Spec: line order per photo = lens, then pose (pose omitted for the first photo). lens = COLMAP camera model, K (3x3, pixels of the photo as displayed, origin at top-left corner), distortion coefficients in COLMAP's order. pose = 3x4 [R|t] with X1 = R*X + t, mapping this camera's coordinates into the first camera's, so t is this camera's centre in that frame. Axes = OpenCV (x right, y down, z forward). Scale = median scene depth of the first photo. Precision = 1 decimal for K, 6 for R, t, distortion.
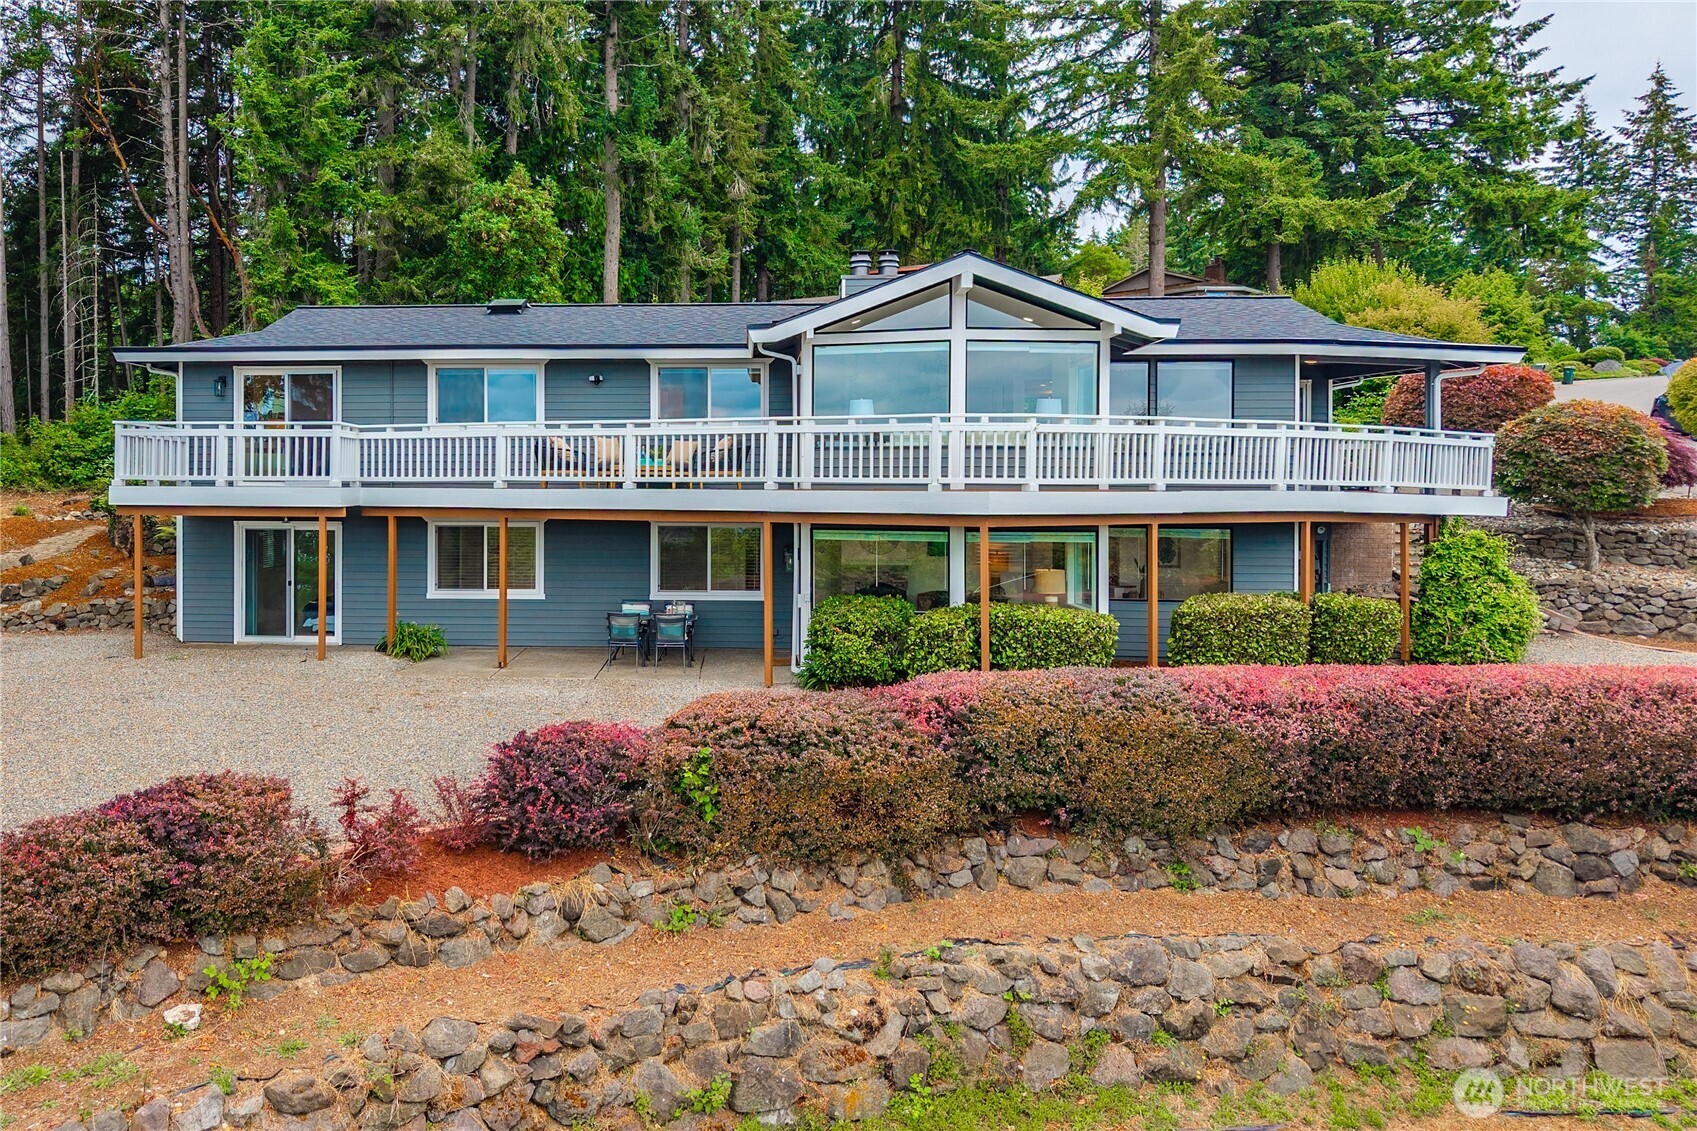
lens RADIAL K [[841.3, 0, 846.3], [0, 841.3, 575.8], [0, 0, 1]] dist [0.012764, -0.001795]
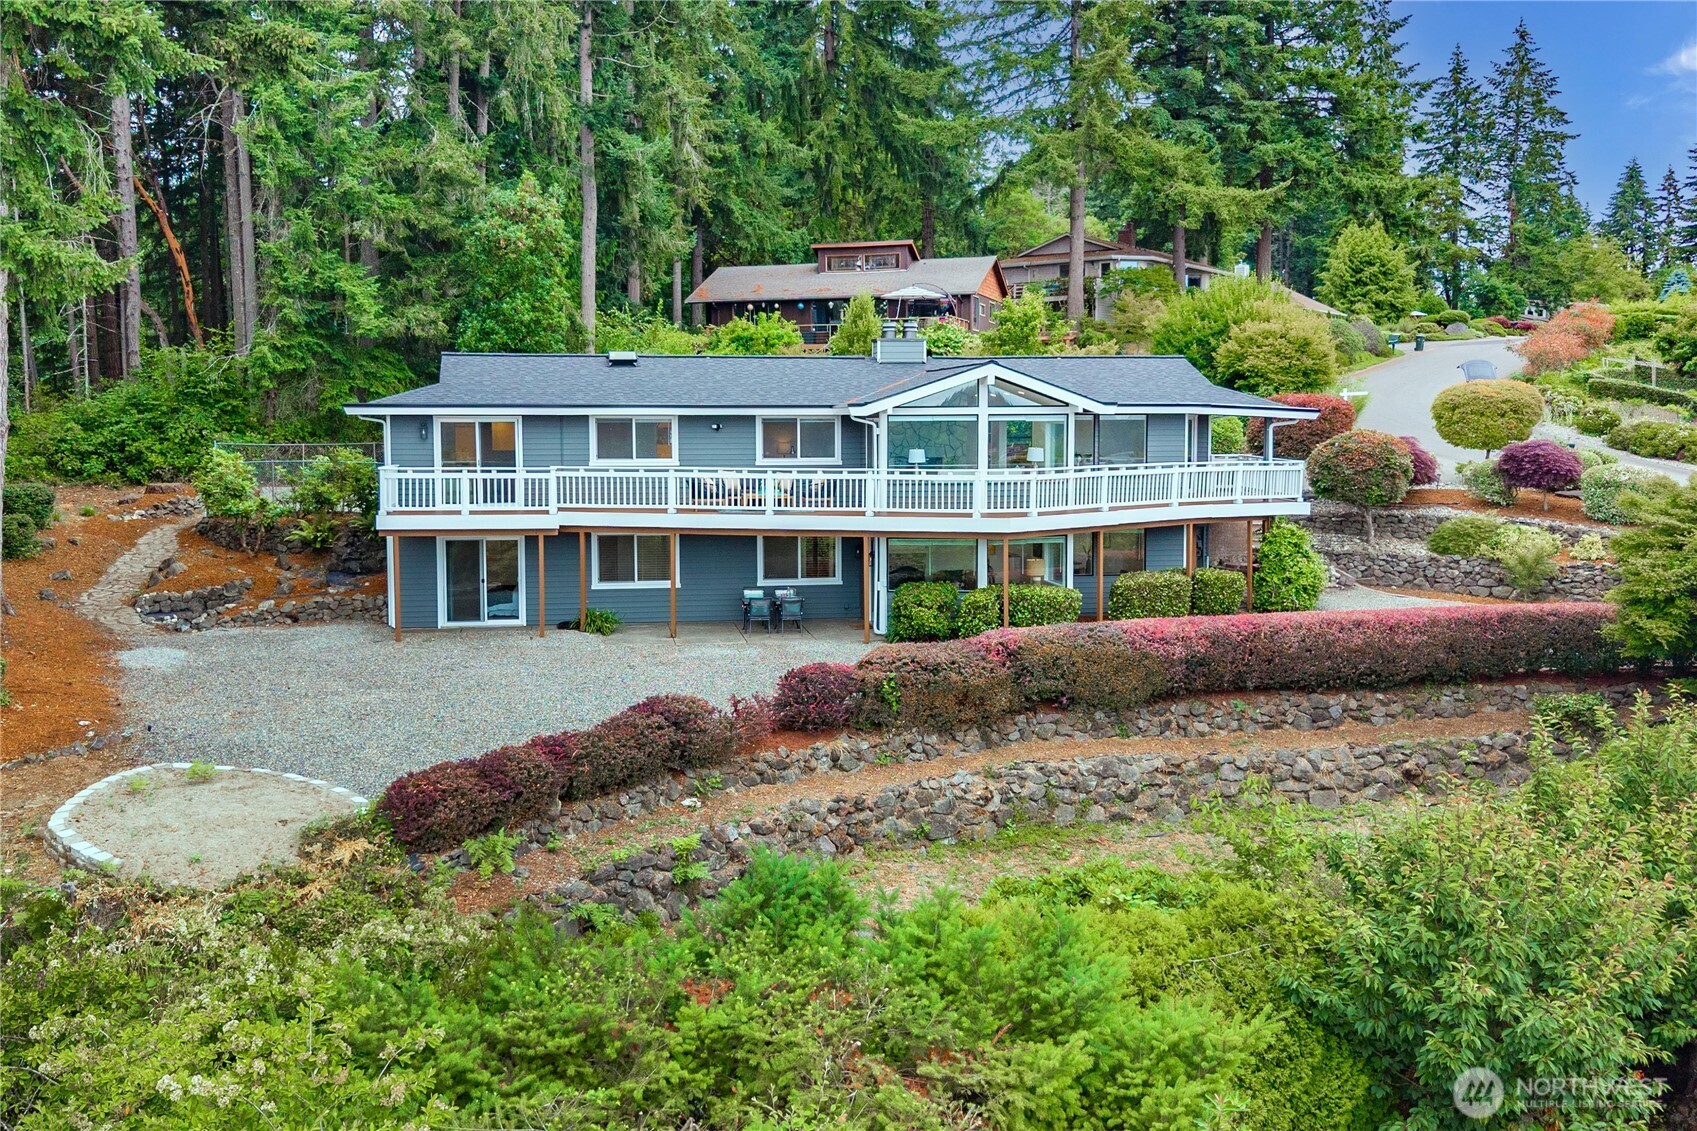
lens RADIAL K [[1679.2, 0, 763.5], [0, 1679.2, 571.9], [0, 0, 1]] dist [0.181877, -0.437371]
pose [[0.975274, -0.032653, 0.218574, -0.952864], [0.014569, 0.996372, 0.083843, -0.259619], [-0.220519, -0.078586, 0.972212, -1.963071]]
